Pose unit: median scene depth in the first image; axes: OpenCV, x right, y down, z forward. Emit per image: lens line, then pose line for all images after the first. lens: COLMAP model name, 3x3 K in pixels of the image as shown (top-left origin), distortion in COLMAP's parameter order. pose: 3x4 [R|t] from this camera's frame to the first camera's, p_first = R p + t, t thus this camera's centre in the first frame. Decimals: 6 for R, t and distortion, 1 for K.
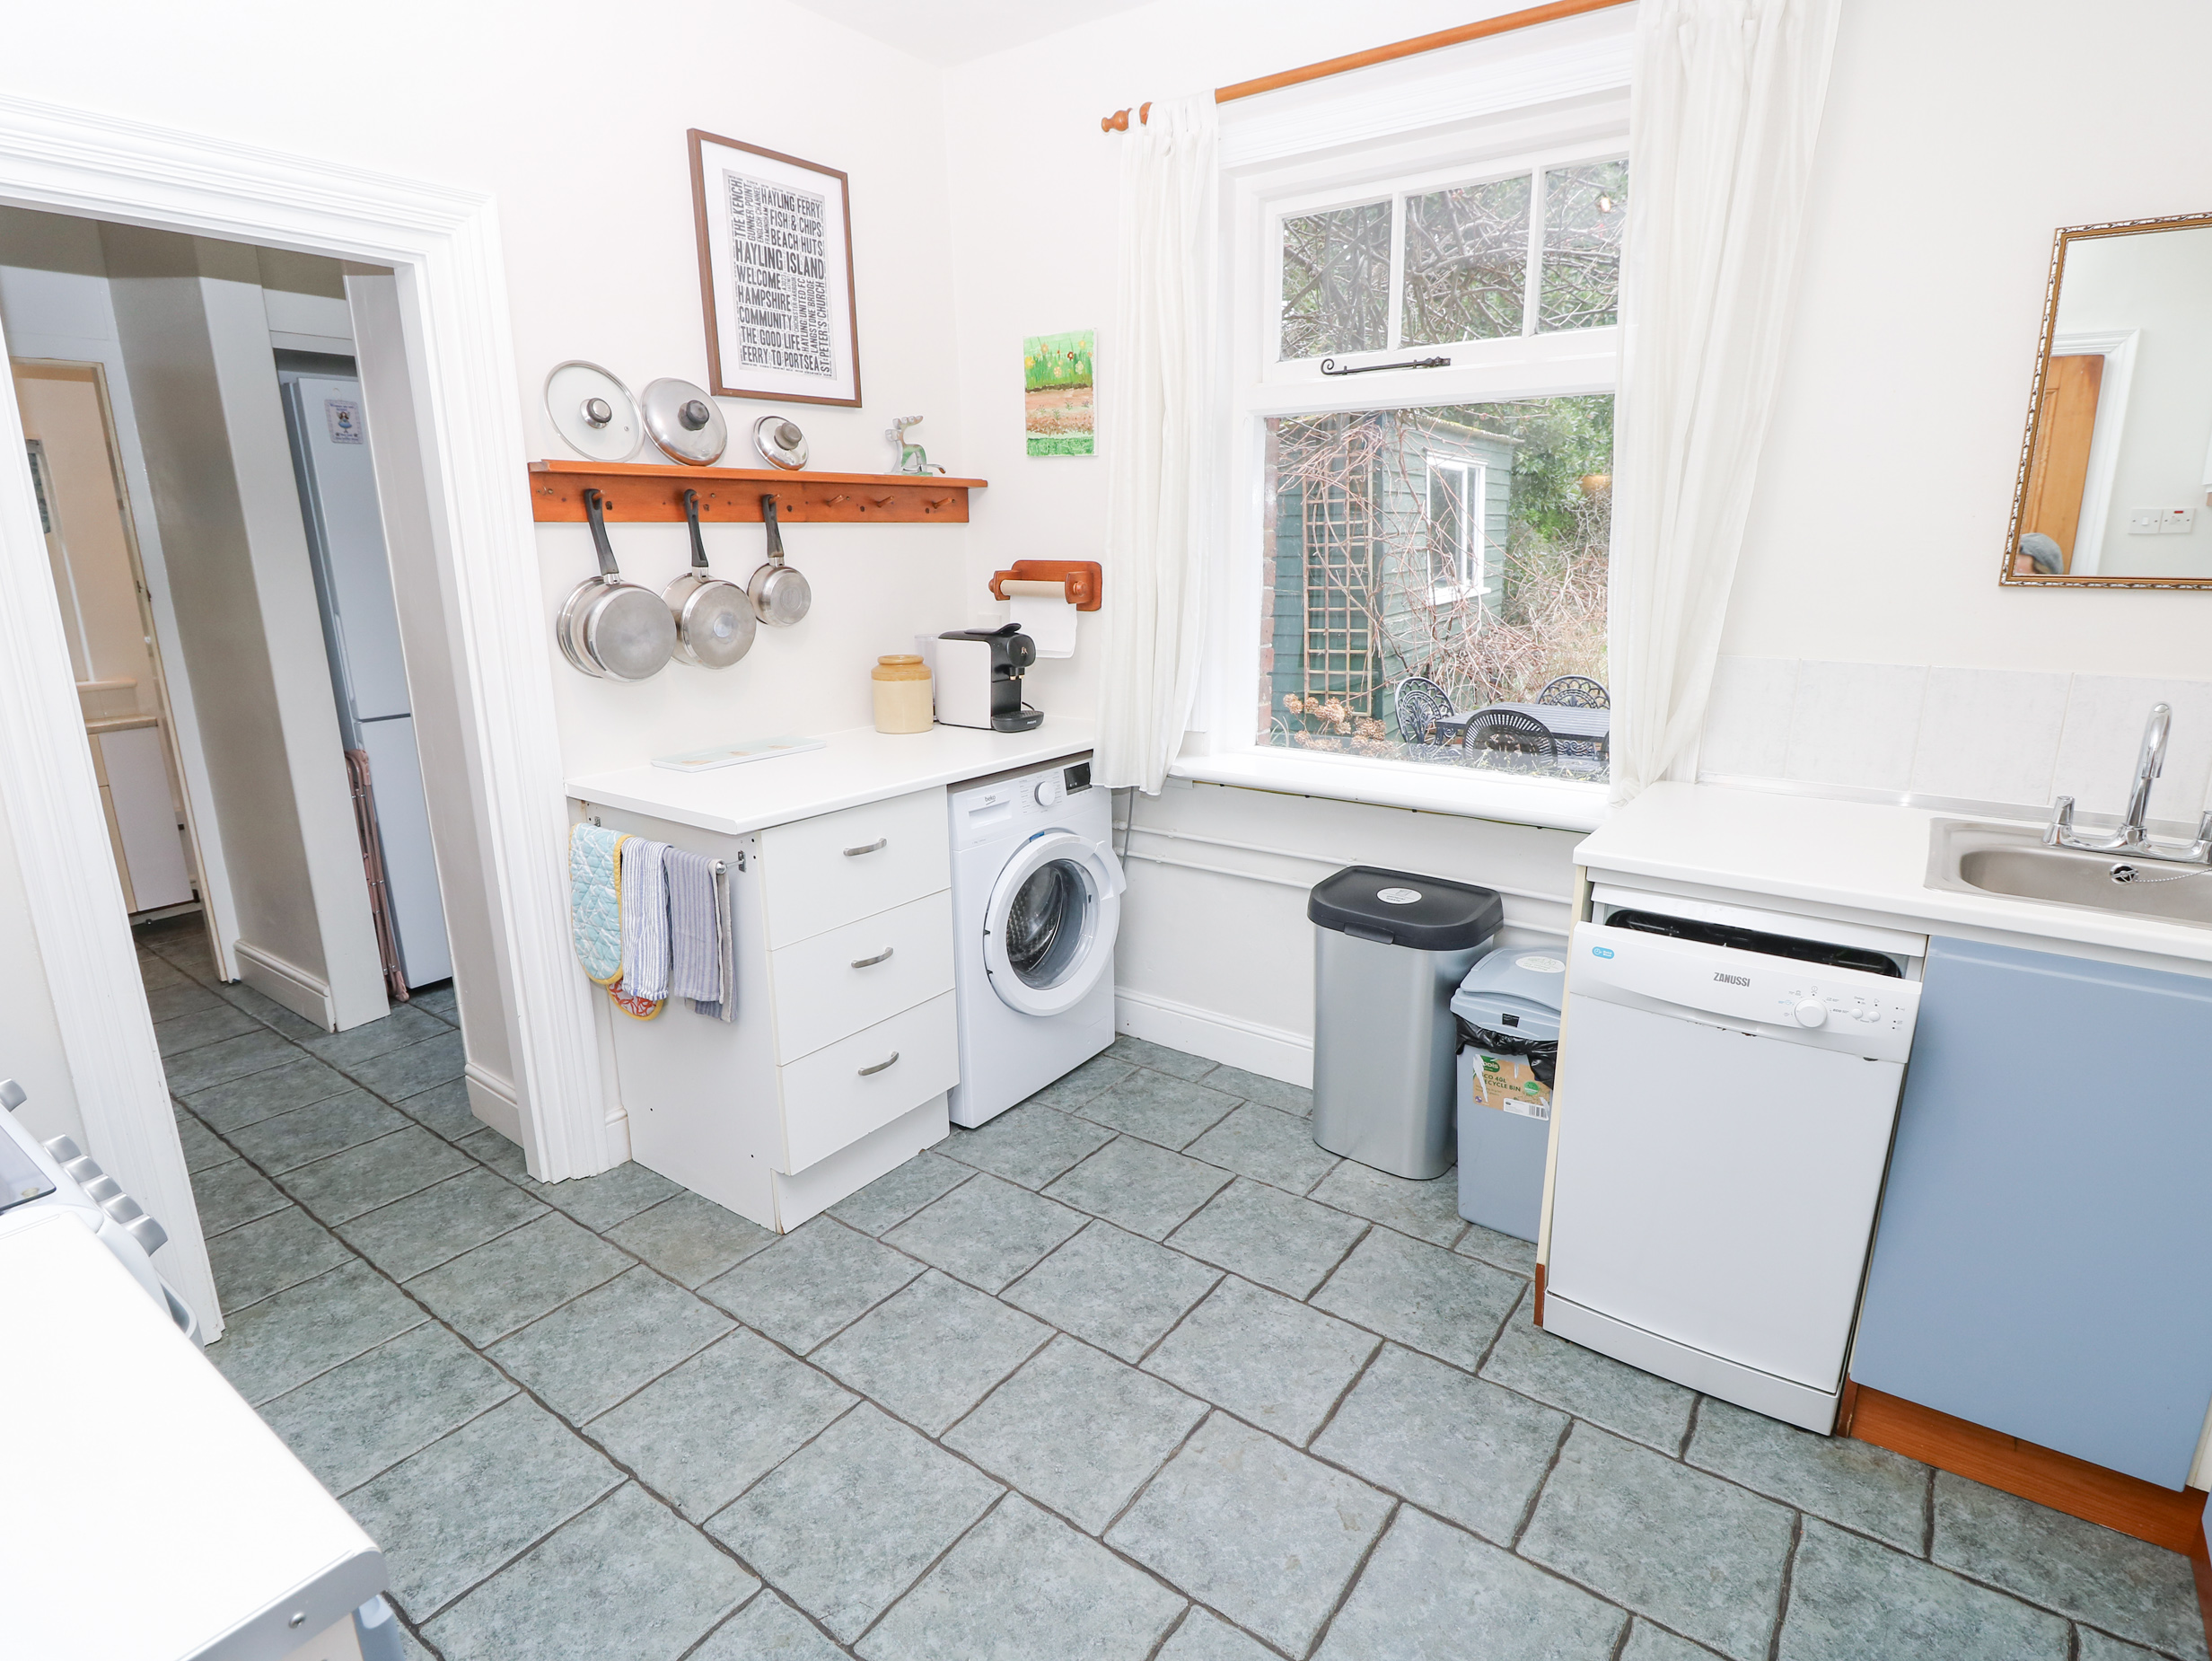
lens RADIAL K [[1154.9, 0, 1105.5], [0, 1154.9, 826.2], [0, 0, 1]] dist [0.002842, -0.017261]
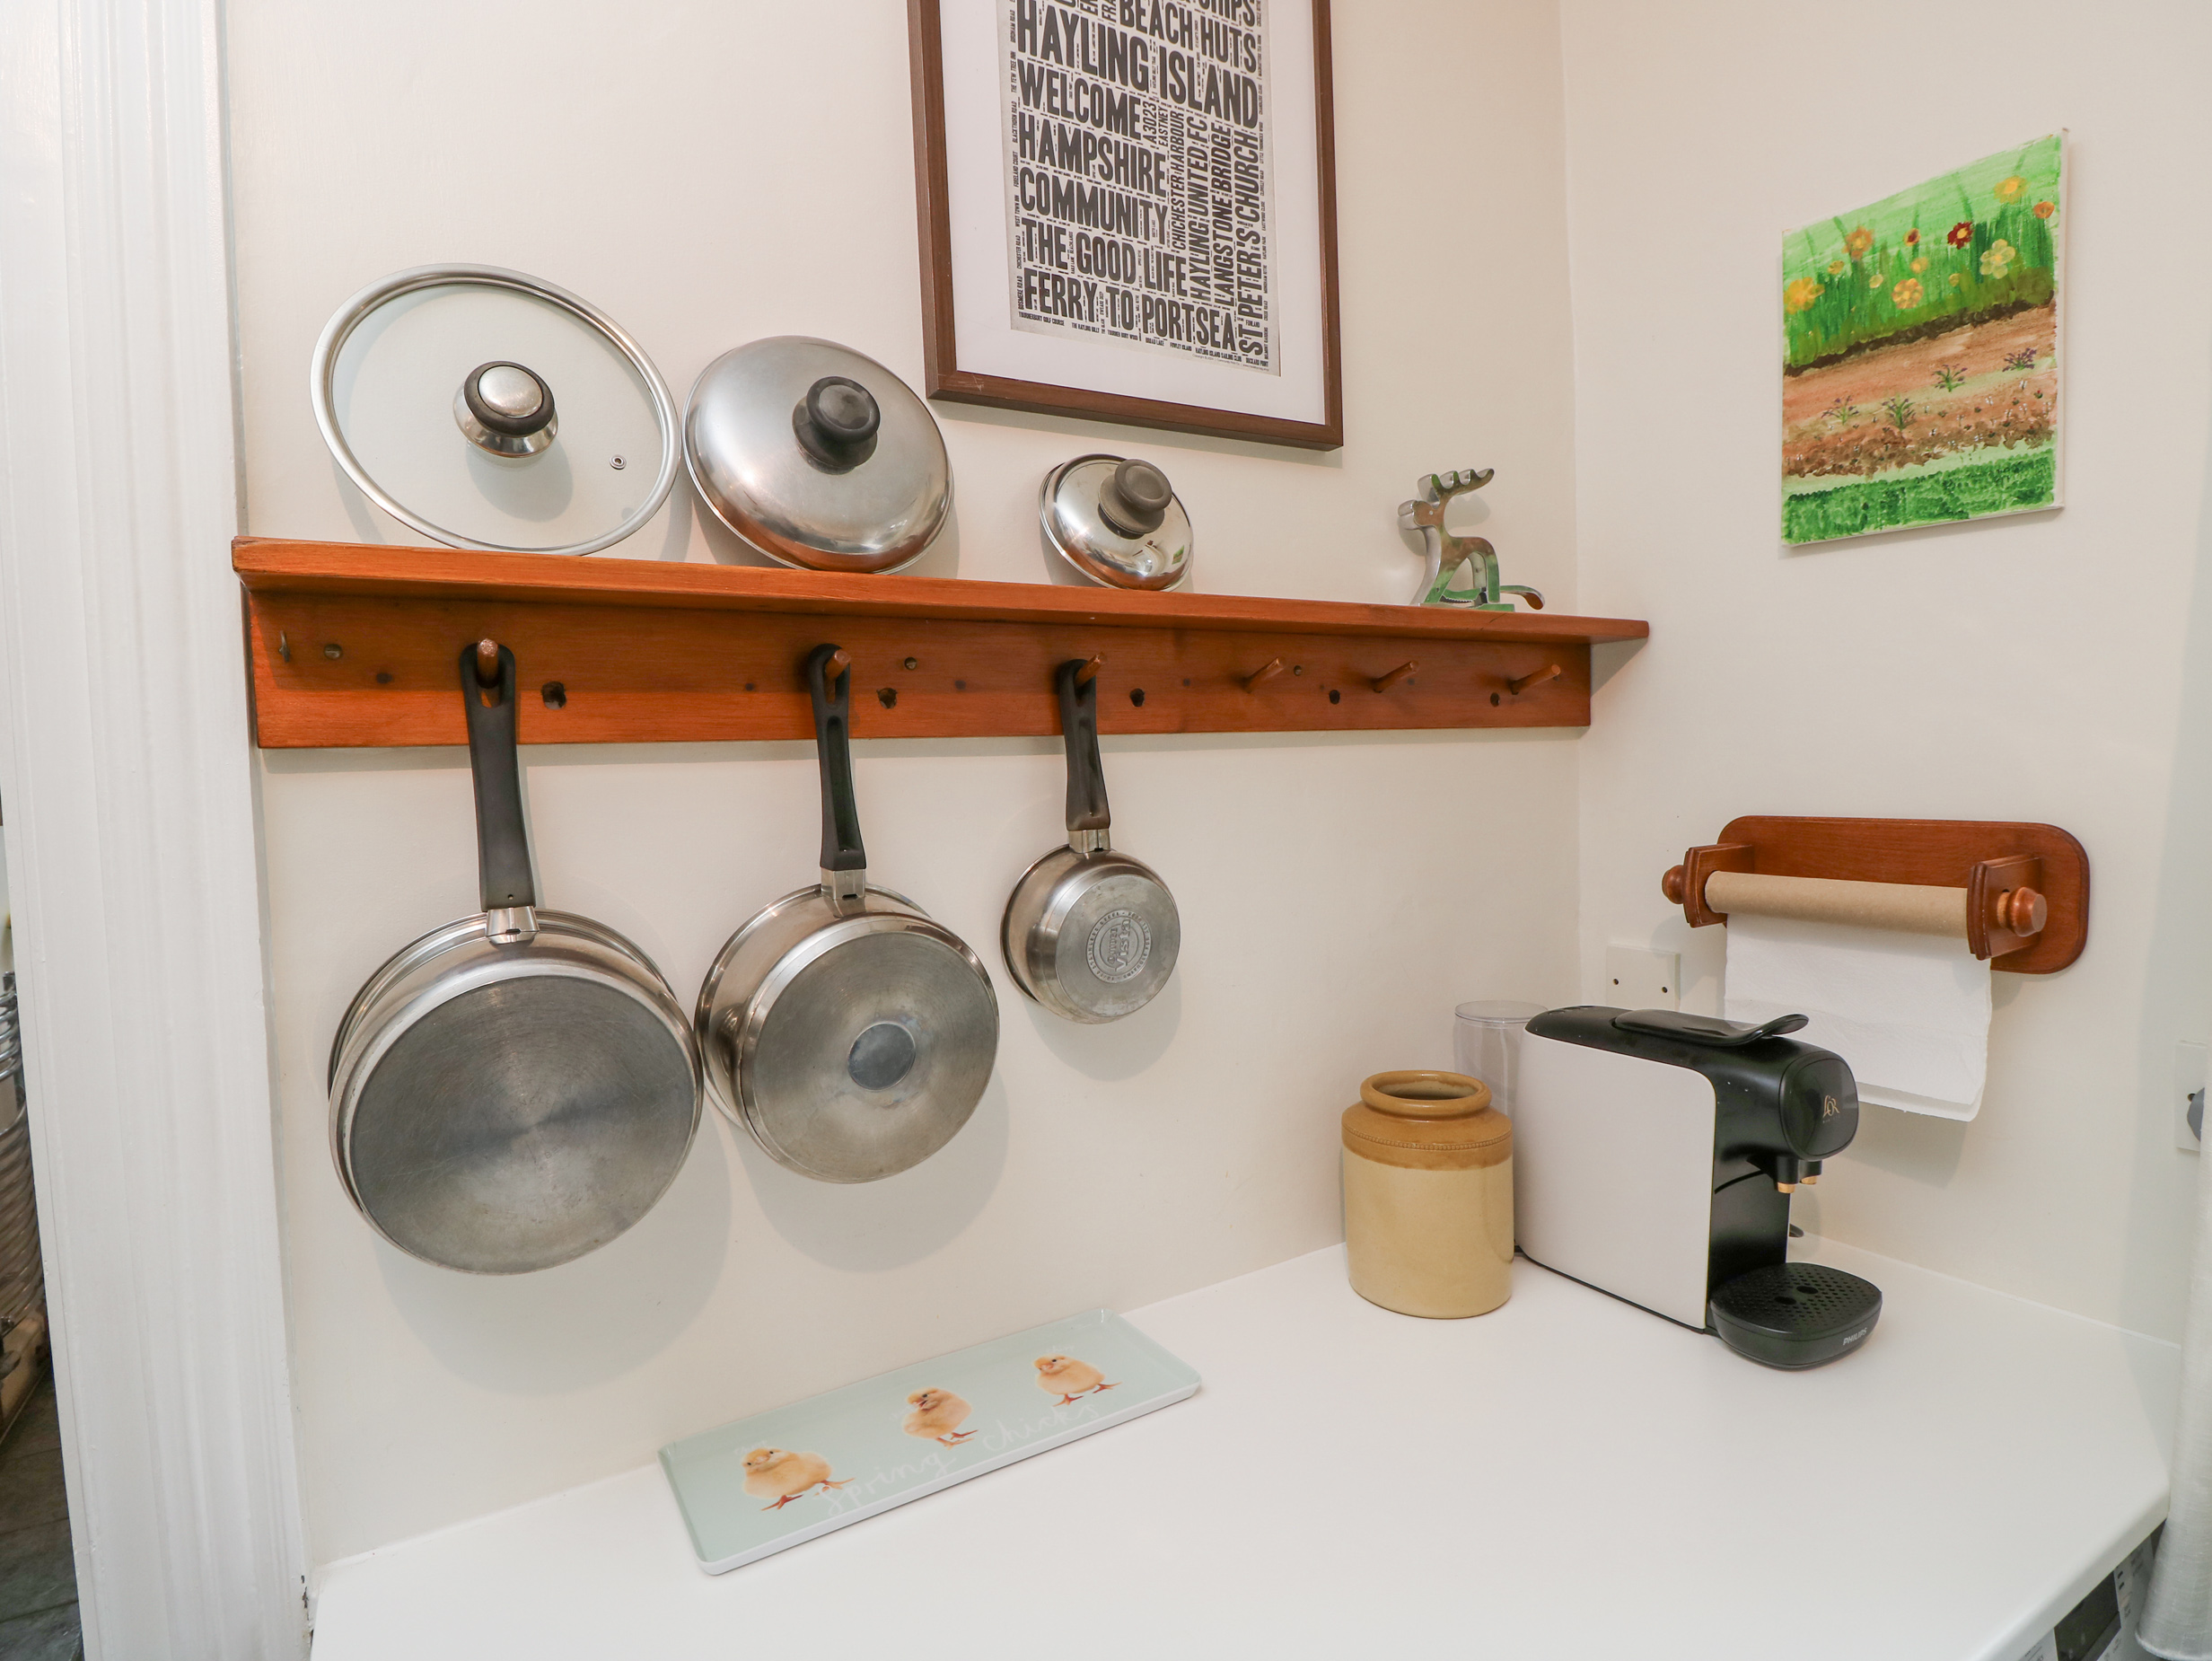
lens RADIAL K [[1154.9, 0, 1105.5], [0, 1154.9, 826.2], [0, 0, 1]] dist [0.002842, -0.017261]
pose [[0.923584, -0.001393, -0.383393, -0.137297], [-0.068955, 0.983083, -0.169683, -0.166041], [0.377144, 0.183153, 0.907864, 0.647678]]
